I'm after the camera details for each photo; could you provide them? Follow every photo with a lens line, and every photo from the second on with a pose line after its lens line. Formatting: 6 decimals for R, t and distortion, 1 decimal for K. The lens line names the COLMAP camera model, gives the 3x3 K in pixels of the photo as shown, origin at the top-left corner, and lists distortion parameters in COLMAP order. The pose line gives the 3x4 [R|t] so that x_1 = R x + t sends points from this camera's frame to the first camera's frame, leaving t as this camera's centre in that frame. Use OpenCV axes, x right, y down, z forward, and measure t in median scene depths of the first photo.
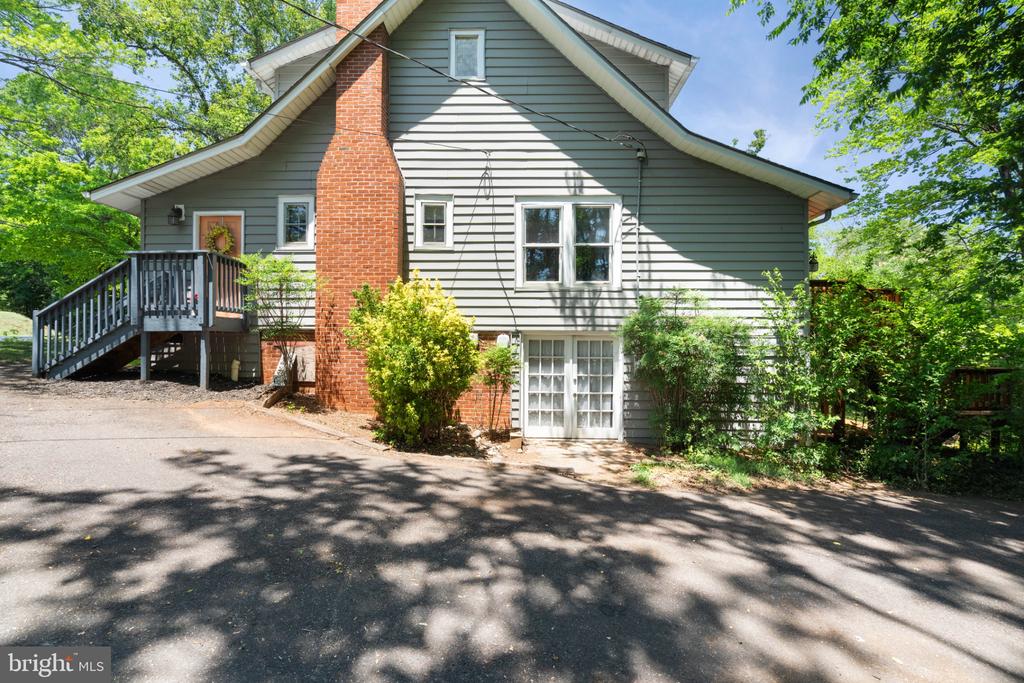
lens RADIAL K [[473.3, 0, 512.0], [0, 473.3, 341.5], [0, 0, 1]] dist [-0.018359, 0.000069]
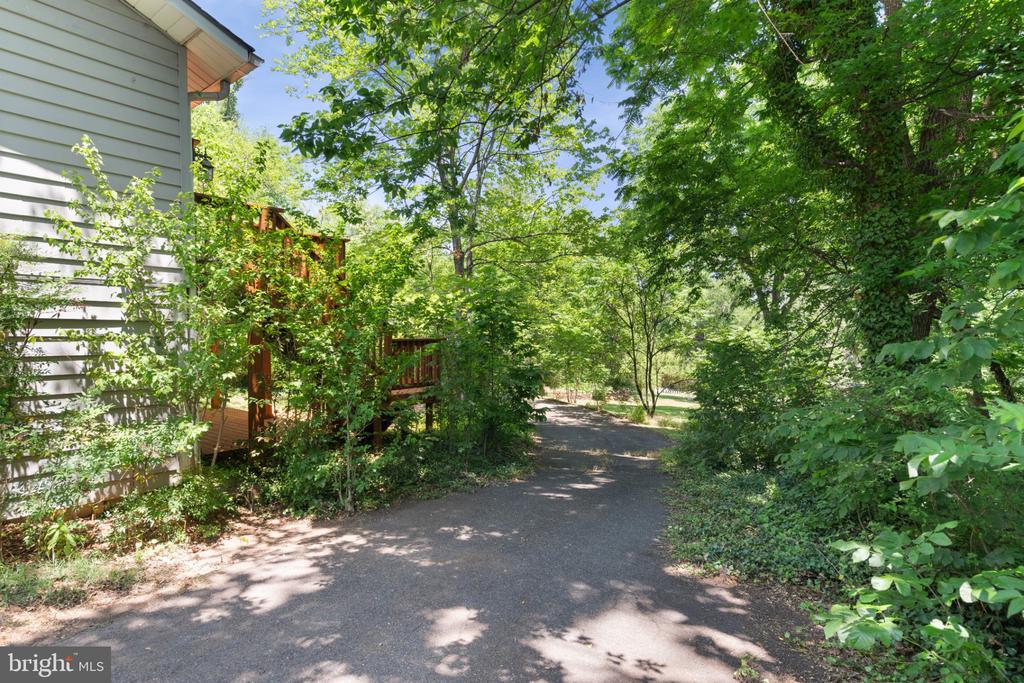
lens RADIAL K [[531.9, 0, 512.0], [0, 531.9, 341.5], [0, 0, 1]] dist [0.000198, -0.000185]
pose [[0.582784, -0.021972, 0.812330, 0.321033], [0.004033, 0.999700, 0.024146, 0.040282], [-0.812617, -0.010795, 0.582697, 0.290805]]
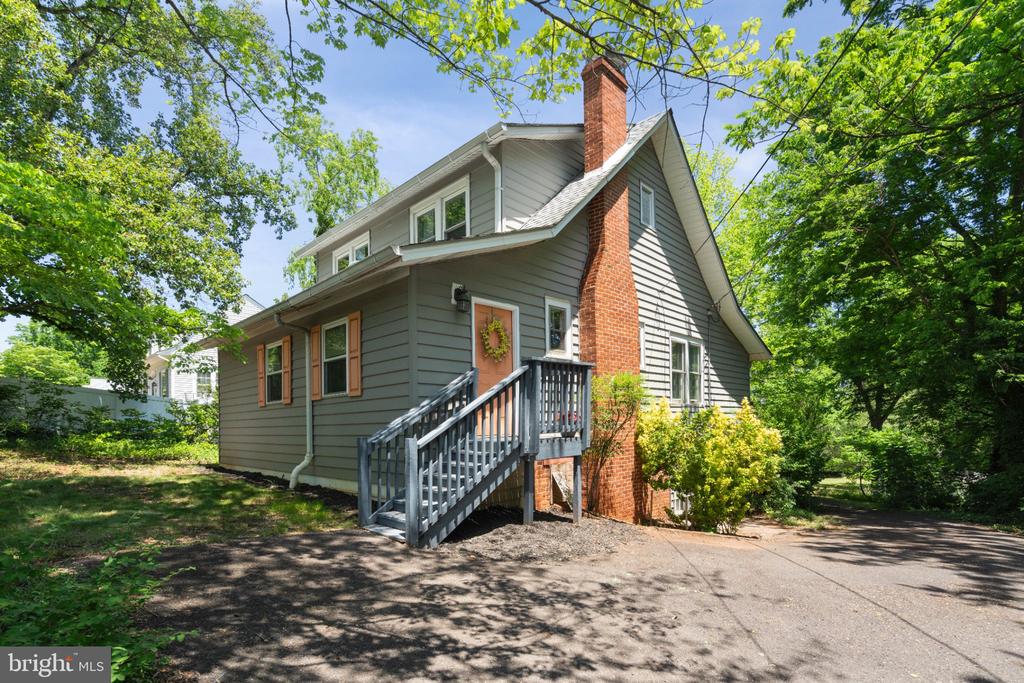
lens RADIAL K [[483.5, 0, 492.7], [0, 483.5, 414.9], [0, 0, 1]] dist [-0.020119, -0.000166]
pose [[0.699698, -0.004041, 0.714427, -1.254876], [0.007562, 0.999970, -0.001750, -0.085069], [-0.714398, 0.006627, 0.699708, 0.439417]]
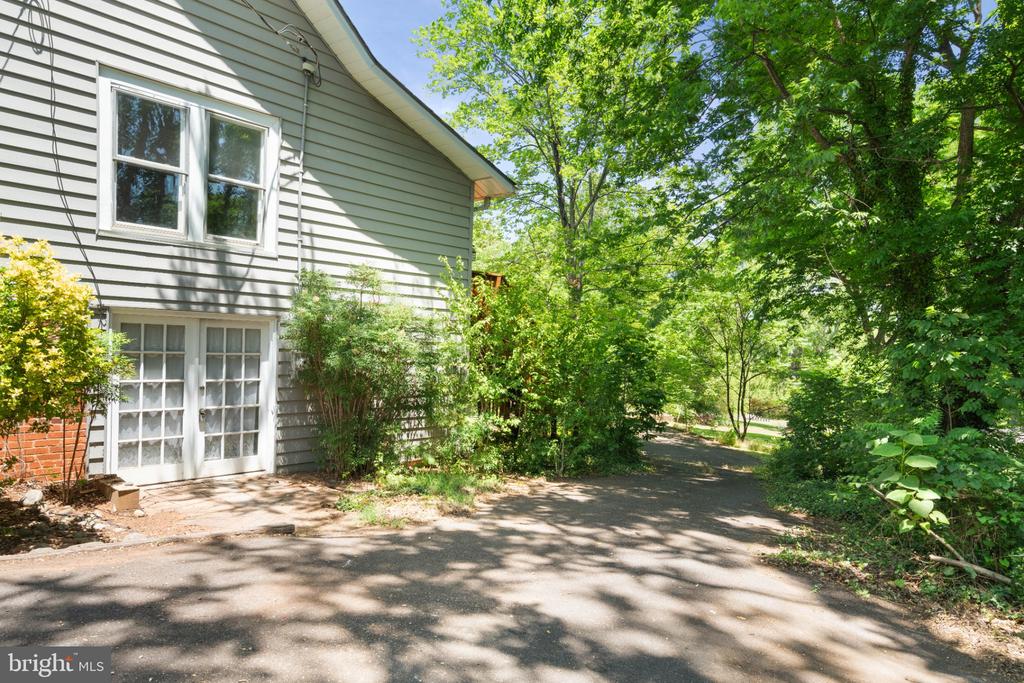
lens RADIAL K [[620.6, 0, 519.9], [0, 620.6, 363.2], [0, 0, 1]] dist [-0.000978, -0.001586]
pose [[0.645848, -0.008851, 0.763414, -0.234786], [-0.043530, 0.997879, 0.048397, -0.012742], [-0.762224, -0.064489, 0.644093, 0.130018]]
